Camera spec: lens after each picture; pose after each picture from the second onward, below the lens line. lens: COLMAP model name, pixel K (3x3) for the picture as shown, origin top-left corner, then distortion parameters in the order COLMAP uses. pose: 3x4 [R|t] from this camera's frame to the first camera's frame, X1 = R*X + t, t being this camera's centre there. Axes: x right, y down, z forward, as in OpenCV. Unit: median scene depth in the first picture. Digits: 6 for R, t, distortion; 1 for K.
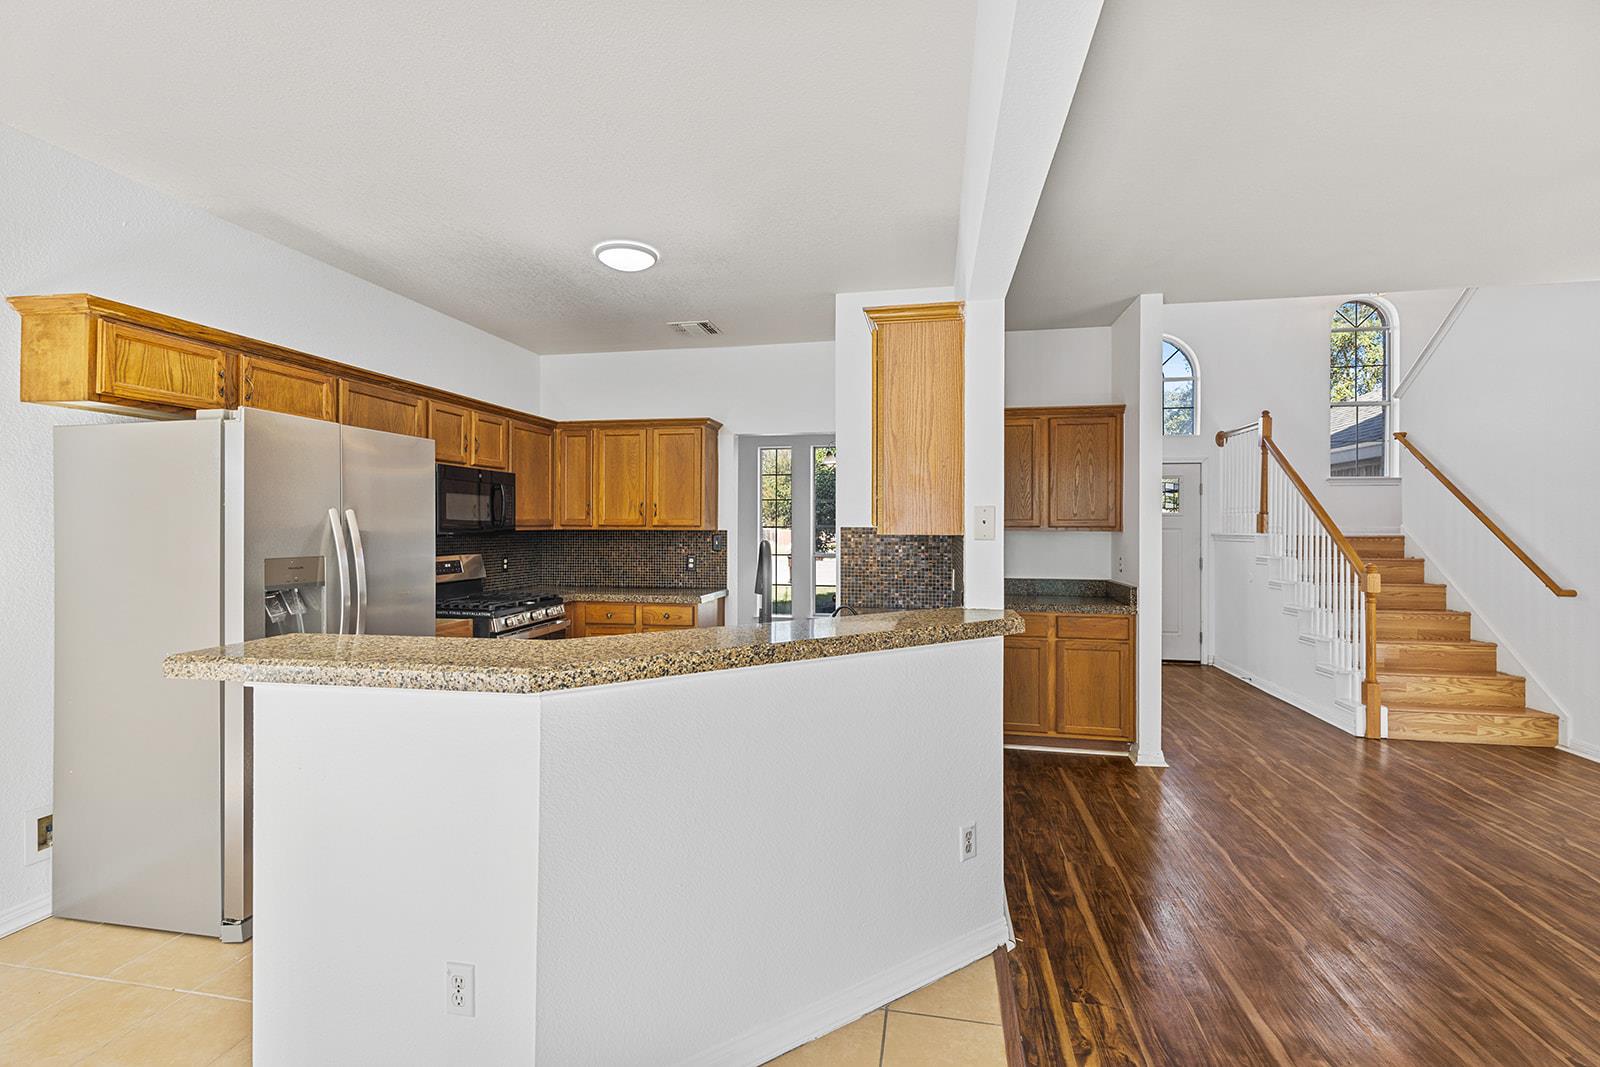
lens RADIAL K [[713.4, 0, 786.5], [0, 713.4, 525.6], [0, 0, 1]] dist [-0.009379, 0.000433]
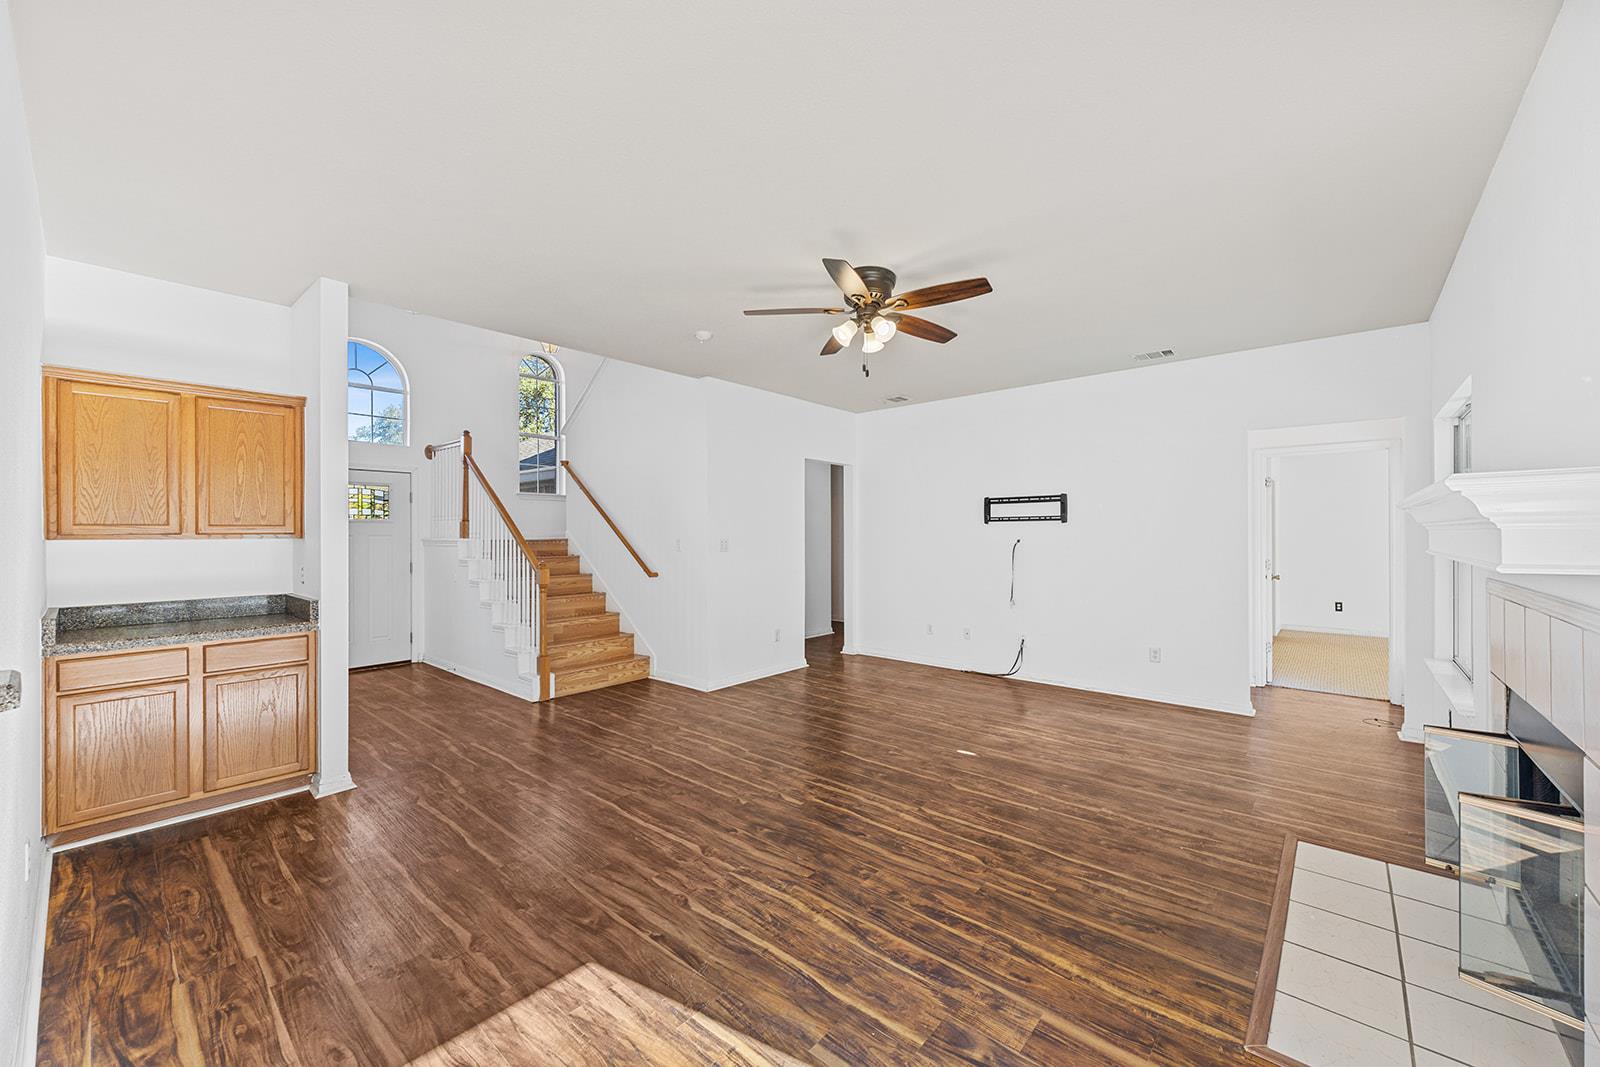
lens RADIAL K [[622.8, 0, 794.5], [0, 622.8, 529.5], [0, 0, 1]] dist [0.009755, -0.000679]
pose [[0.493380, -0.000839, 0.869814, 0.089442], [0.005151, 0.999985, -0.001958, 0.001422], [-0.869799, 0.005447, 0.493377, 0.072303]]
